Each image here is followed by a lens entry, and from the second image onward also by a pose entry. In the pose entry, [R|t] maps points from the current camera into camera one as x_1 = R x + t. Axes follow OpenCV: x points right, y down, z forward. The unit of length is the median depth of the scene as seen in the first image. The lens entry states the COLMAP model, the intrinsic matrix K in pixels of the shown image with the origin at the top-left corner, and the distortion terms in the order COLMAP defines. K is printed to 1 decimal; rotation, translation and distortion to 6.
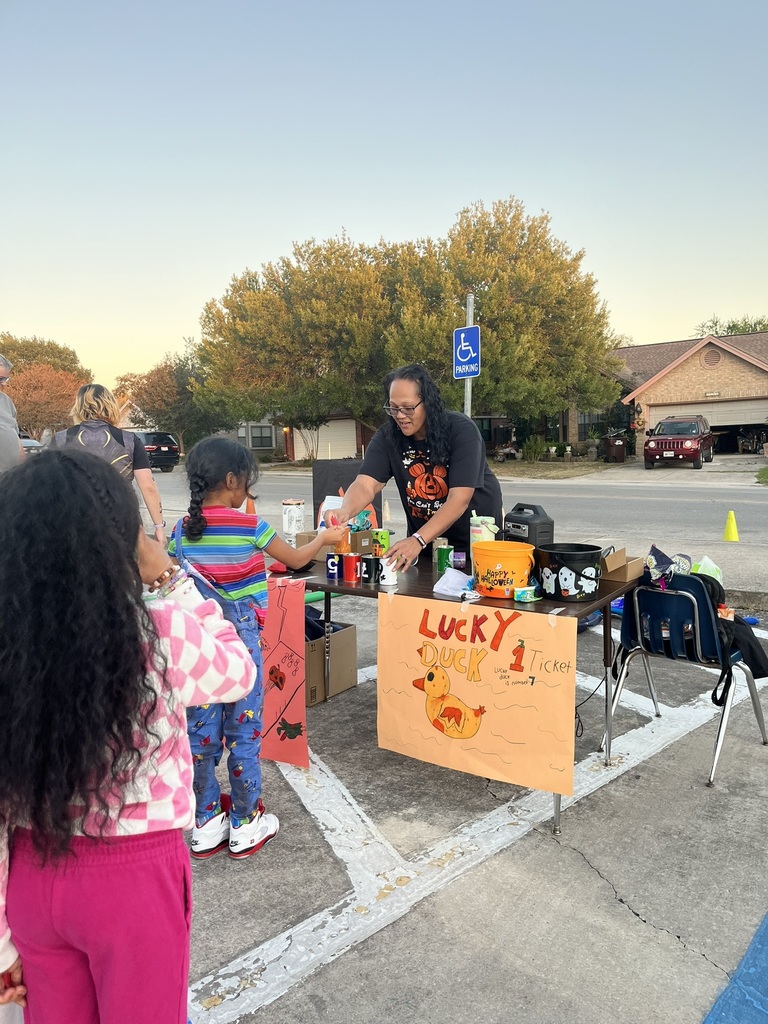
lens RADIAL K [[769.0, 0, 376.7], [0, 769.0, 510.7], [0, 0, 1]] dist [0.081319, -0.115711]
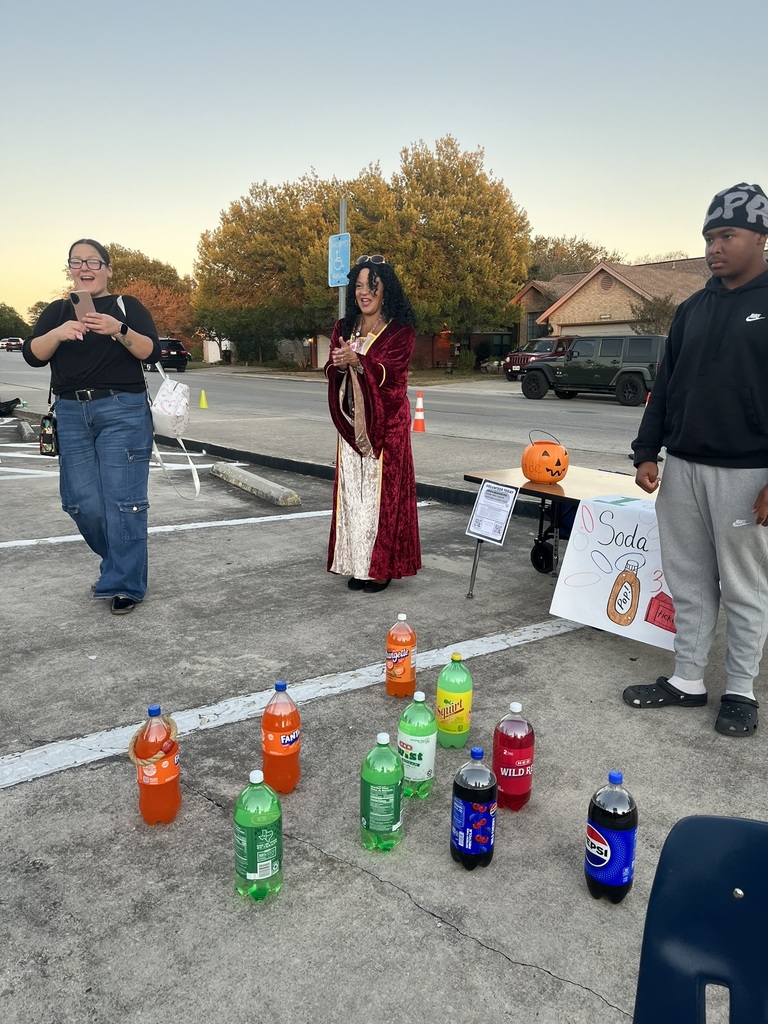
lens RADIAL K [[769.0, 0, 376.7], [0, 769.0, 510.7], [0, 0, 1]] dist [0.081319, -0.115711]
pose [[0.971539, 0.073133, -0.225308, 0.367208], [-0.048105, 0.992241, 0.114643, 0.015250], [0.231944, -0.100542, 0.967519, -0.180888]]
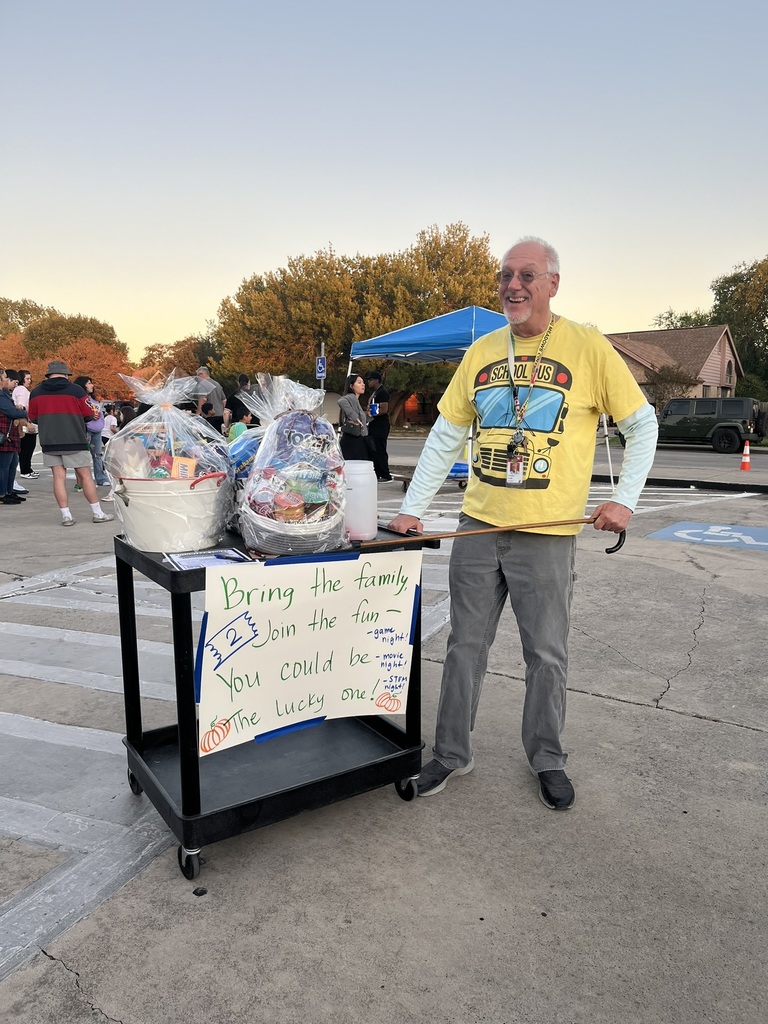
lens RADIAL K [[770.9, 0, 385.0], [0, 770.9, 518.1], [0, 0, 1]] dist [0.073597, -0.115424]
pose [[0.999502, 0.027032, -0.016303, 0.083352], [-0.026271, 0.998631, 0.045230, 0.031691], [0.017503, -0.044779, 0.998844, -0.311268]]
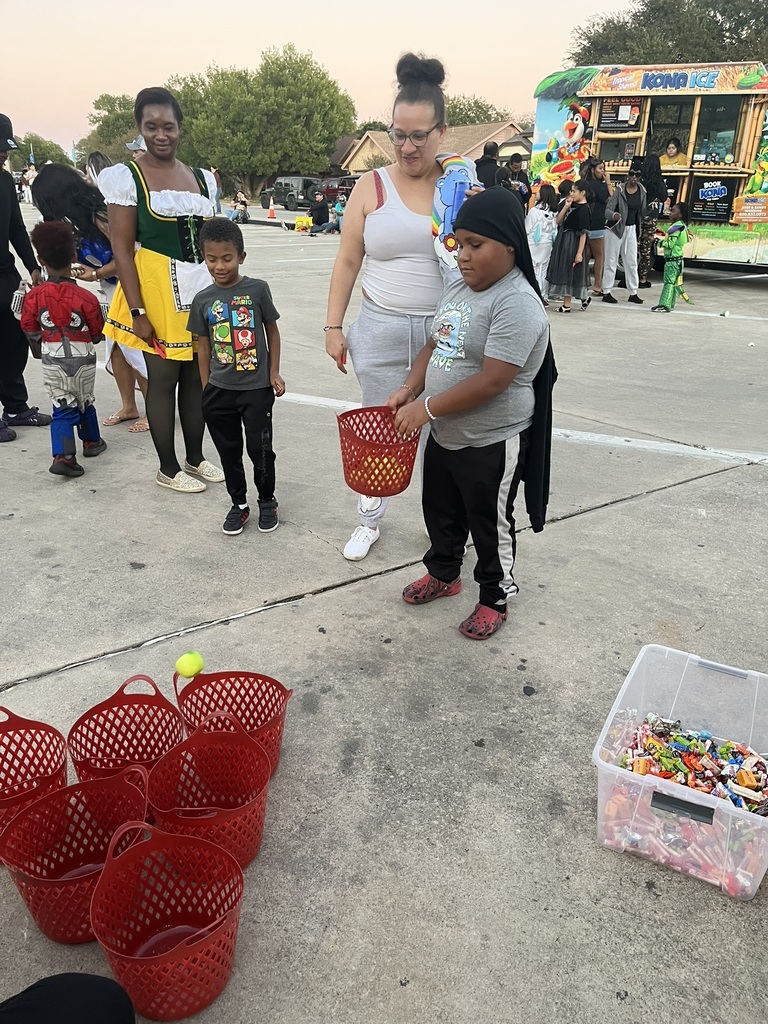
lens RADIAL K [[769.0, 0, 376.7], [0, 769.0, 510.7], [0, 0, 1]] dist [0.081319, -0.115711]
pose [[0.948427, 0.154329, -0.276892, 1.029721], [-0.067179, 0.951500, 0.300224, 0.073802], [0.309796, -0.266139, 0.912796, -0.879688]]
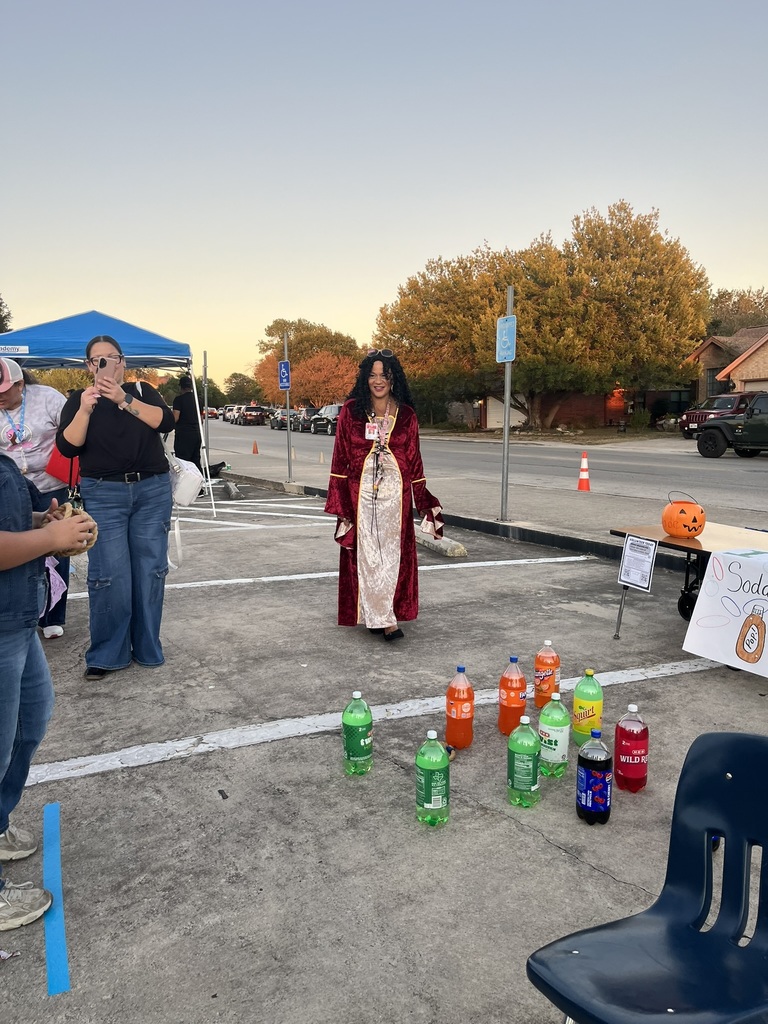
lens RADIAL K [[769.0, 0, 376.7], [0, 769.0, 510.7], [0, 0, 1]] dist [0.081319, -0.115711]
pose [[0.898641, 0.063397, -0.434080, 0.376513], [-0.046369, 0.997686, 0.049717, 0.014411], [0.436227, -0.024550, 0.899502, -0.206799]]
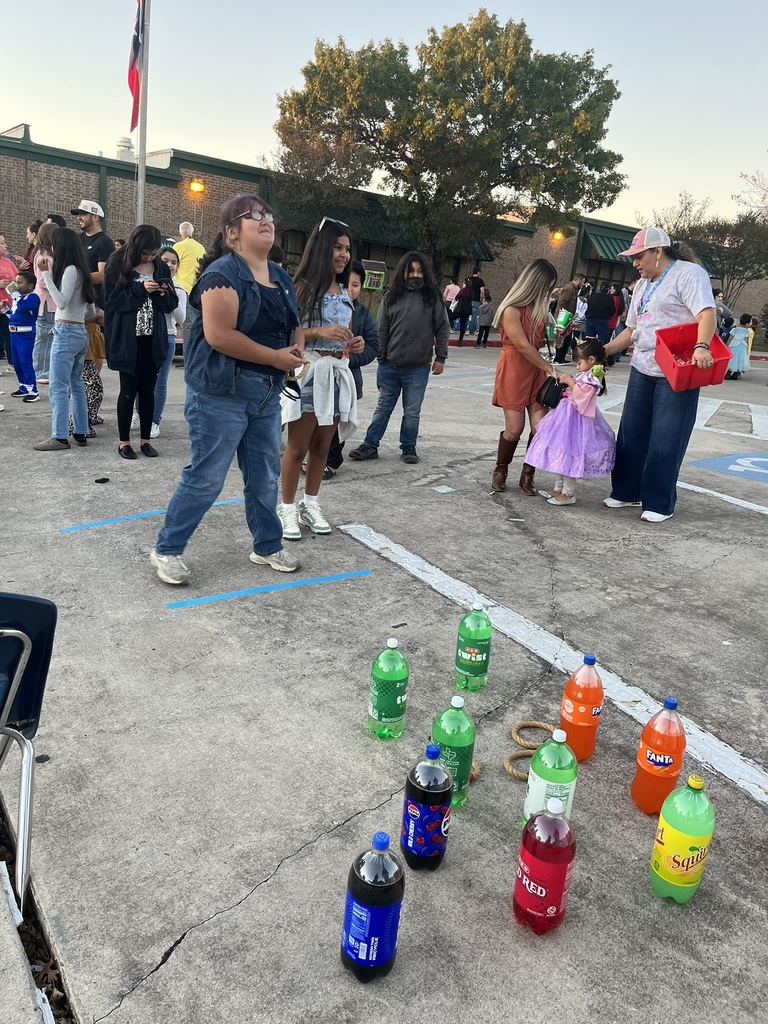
lens RADIAL K [[769.0, 0, 376.7], [0, 769.0, 510.7], [0, 0, 1]] dist [0.081319, -0.115711]
pose [[-0.297530, 0.270490, -0.915593, 0.415219], [-0.167688, 0.929310, 0.329034, 0.005278], [0.939871, 0.251431, -0.231140, -0.111088]]
